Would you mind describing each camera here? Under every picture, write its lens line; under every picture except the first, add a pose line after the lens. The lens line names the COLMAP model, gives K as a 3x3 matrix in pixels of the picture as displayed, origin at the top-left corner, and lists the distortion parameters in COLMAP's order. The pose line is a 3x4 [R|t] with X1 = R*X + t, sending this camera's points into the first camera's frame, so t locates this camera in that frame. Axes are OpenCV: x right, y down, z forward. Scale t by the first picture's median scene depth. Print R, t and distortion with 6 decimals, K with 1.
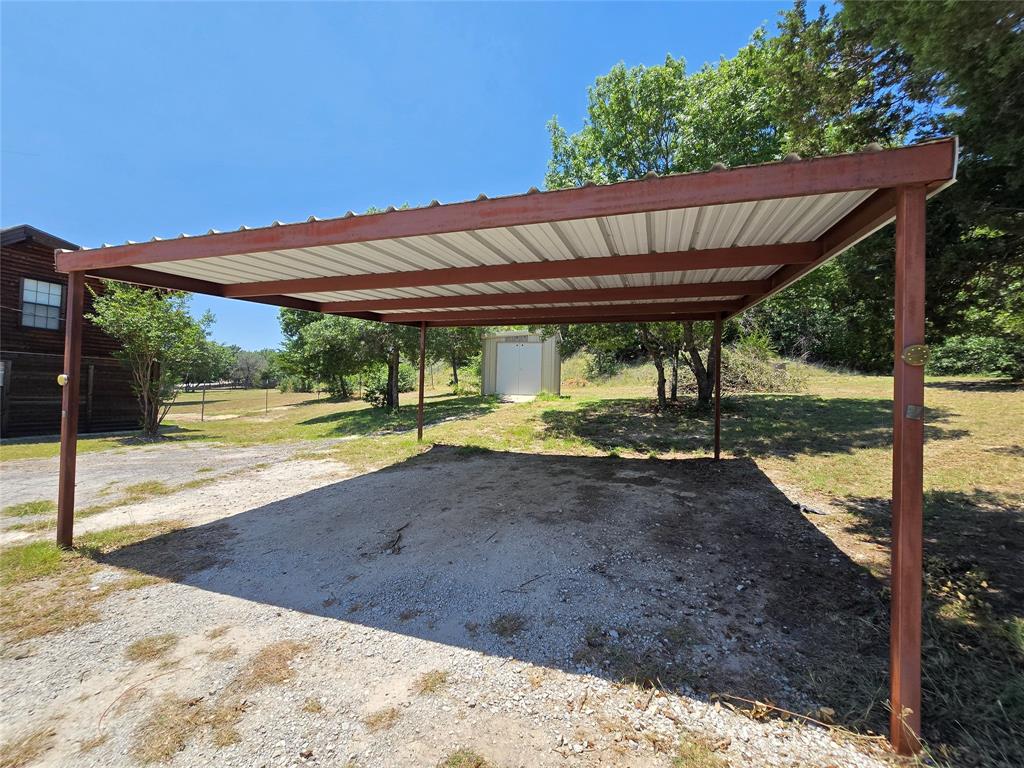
lens RADIAL K [[427.4, 0, 509.8], [0, 427.4, 384.7], [0, 0, 1]] dist [-0.001107, -0.000280]
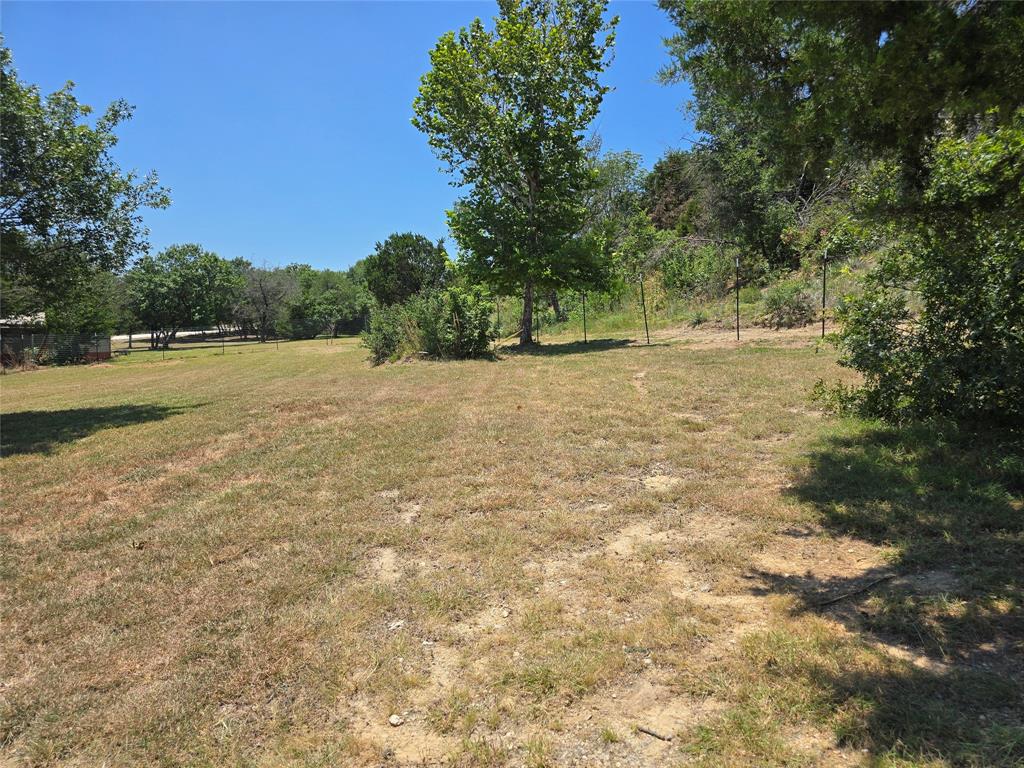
lens RADIAL K [[711.1, 0, 514.6], [0, 711.1, 378.9], [0, 0, 1]] dist [0.044471, -0.004841]
pose [[0.975764, -0.004871, -0.218771, -0.144514], [0.021193, 0.997156, 0.072324, 0.000474], [0.217796, -0.075207, 0.973092, 0.241078]]
